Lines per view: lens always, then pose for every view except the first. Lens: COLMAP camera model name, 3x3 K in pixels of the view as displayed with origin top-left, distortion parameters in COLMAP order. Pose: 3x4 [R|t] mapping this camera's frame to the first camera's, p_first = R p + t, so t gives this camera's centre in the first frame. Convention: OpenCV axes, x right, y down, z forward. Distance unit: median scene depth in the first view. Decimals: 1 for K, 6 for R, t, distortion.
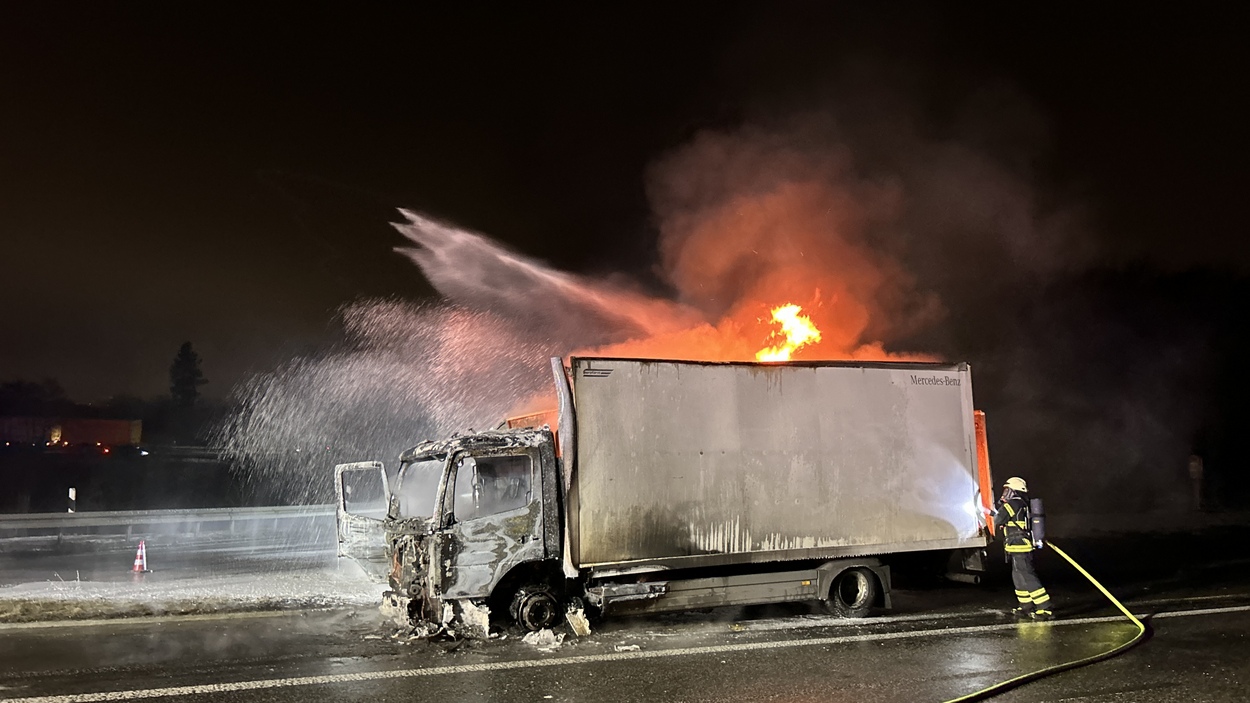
lens RADIAL K [[923.2, 0, 636.6], [0, 923.2, 321.4], [0, 0, 1]] dist [0.074235, -0.089454]
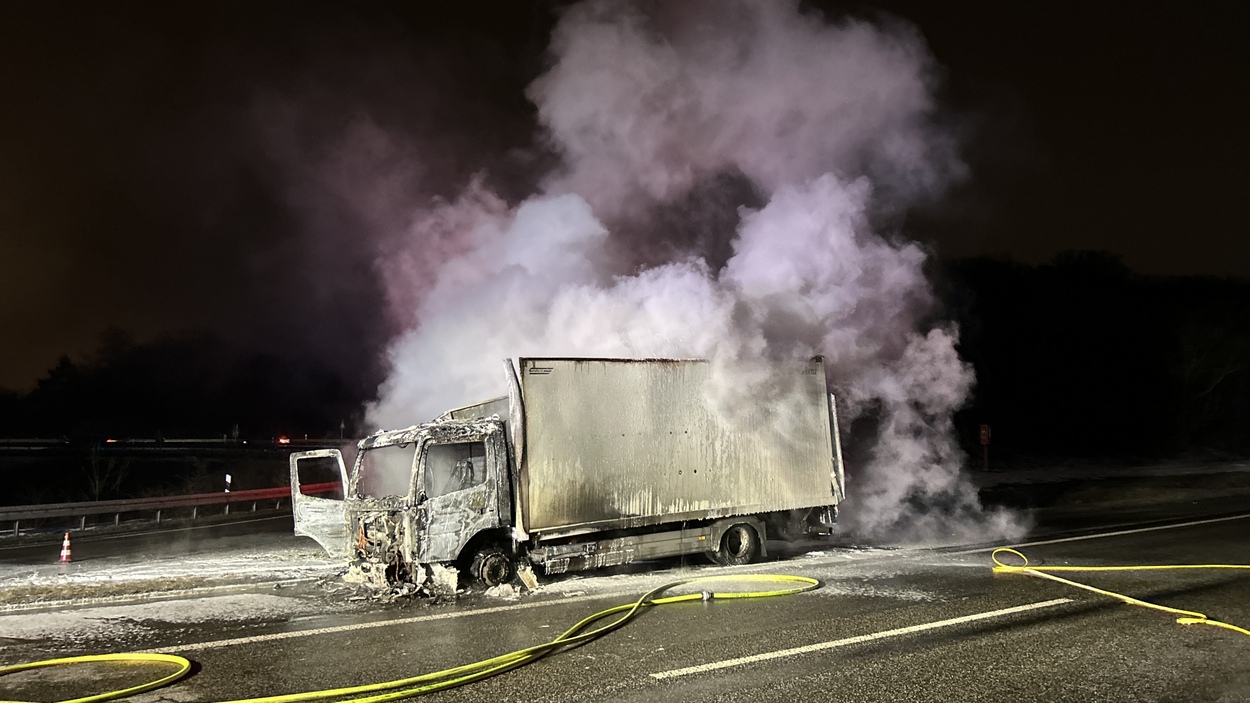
lens RADIAL K [[923.2, 0, 629.4], [0, 923.2, 325.8], [0, 0, 1]] dist [0.074235, -0.089454]
pose [[0.984762, -0.005280, 0.173829, -0.139951], [0.000652, 0.999644, 0.026670, -0.035068], [-0.173908, -0.026151, 0.984415, -0.200924]]
